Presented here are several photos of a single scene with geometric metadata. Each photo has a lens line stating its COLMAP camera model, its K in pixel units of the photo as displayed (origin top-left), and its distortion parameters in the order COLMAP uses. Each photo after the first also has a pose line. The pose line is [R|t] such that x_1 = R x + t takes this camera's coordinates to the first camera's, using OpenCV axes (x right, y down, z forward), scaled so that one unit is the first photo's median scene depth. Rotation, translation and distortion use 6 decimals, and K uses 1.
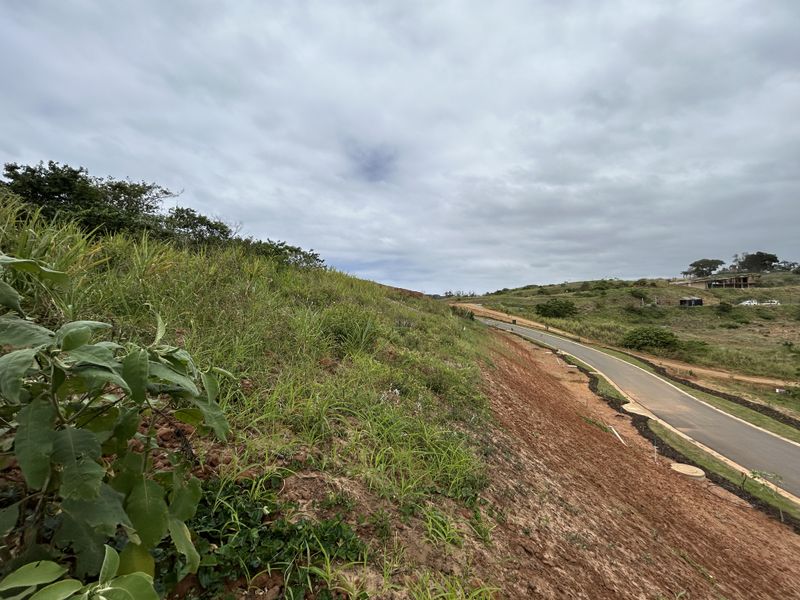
lens RADIAL K [[322.1, 0, 404.8], [0, 322.1, 298.5], [0, 0, 1]] dist [-0.001792, -0.000012]
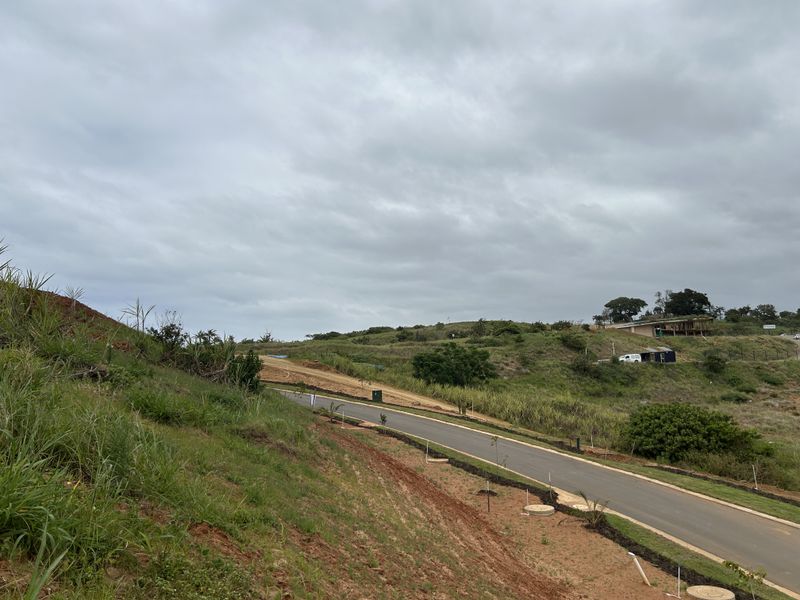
lens RADIAL K [[605.9, 0, 402.2], [0, 605.9, 301.7], [0, 0, 1]] dist [-0.009158, -0.001878]
pose [[0.911343, 0.046649, 0.408997, 0.050745], [-0.009837, 0.995742, -0.091653, 0.017178], [-0.411531, 0.079504, 0.907921, 0.222338]]
